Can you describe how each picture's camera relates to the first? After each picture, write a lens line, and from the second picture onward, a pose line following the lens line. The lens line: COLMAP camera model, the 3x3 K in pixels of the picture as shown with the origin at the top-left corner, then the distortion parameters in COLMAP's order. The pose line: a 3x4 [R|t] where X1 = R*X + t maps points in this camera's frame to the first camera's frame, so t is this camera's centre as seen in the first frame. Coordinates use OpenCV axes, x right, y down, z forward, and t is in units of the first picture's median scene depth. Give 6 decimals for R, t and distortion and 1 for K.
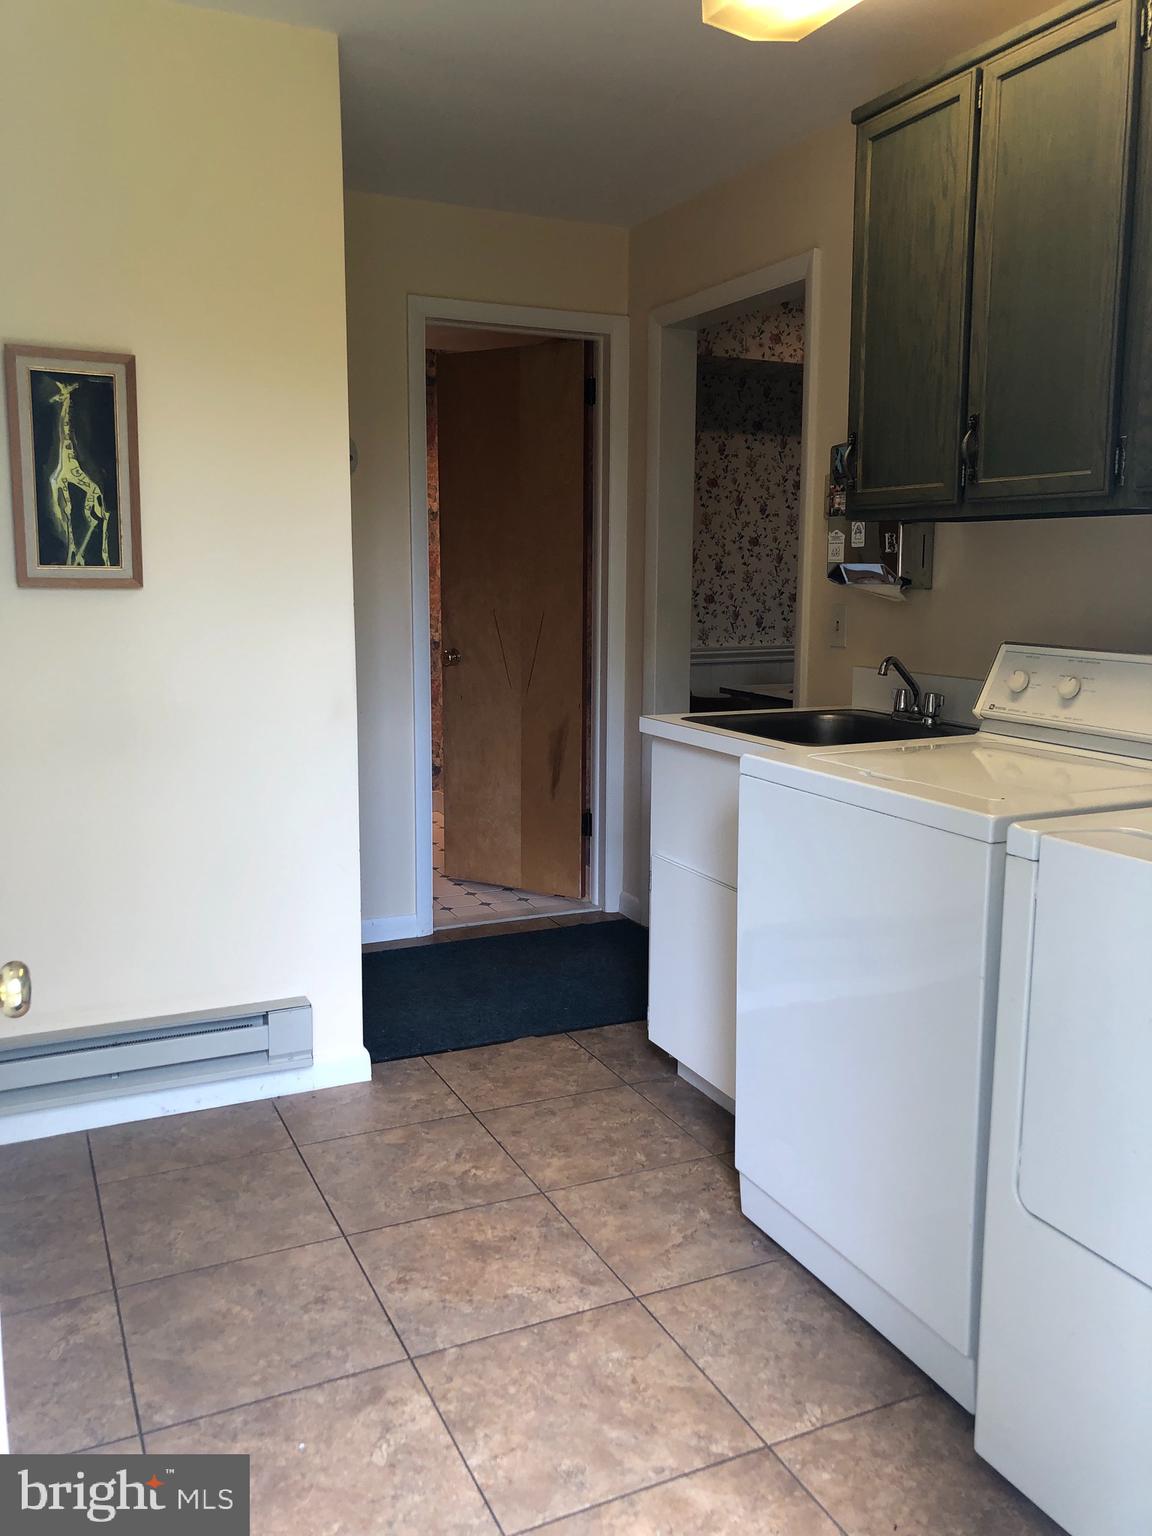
lens RADIAL K [[1270.9, 0, 576.0], [0, 1270.9, 768.0], [0, 0, 1]] dist [0.020787, 0.001127]
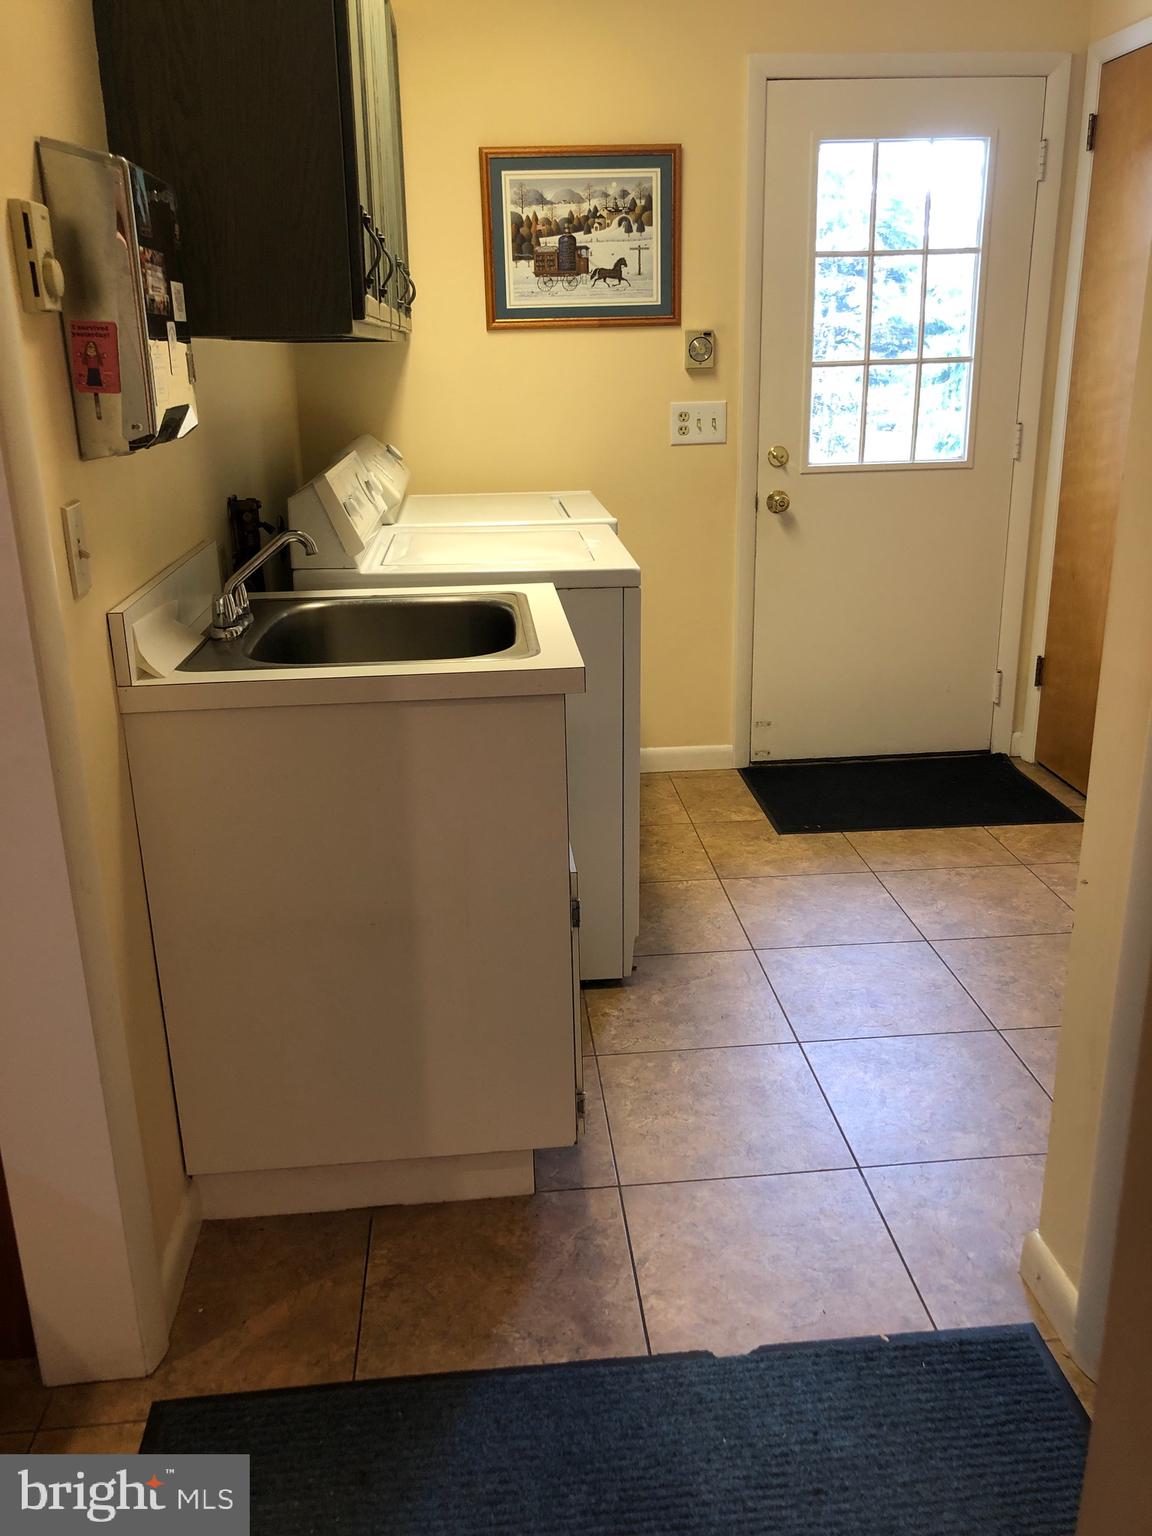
lens RADIAL K [[1270.9, 0, 576.0], [0, 1270.9, 768.0], [0, 0, 1]] dist [0.020787, 0.001127]
pose [[-0.939857, -0.094209, 0.328320, -0.164989], [0.070013, 0.887669, 0.455129, -0.308983], [-0.334317, 0.450742, -0.827686, 1.742358]]
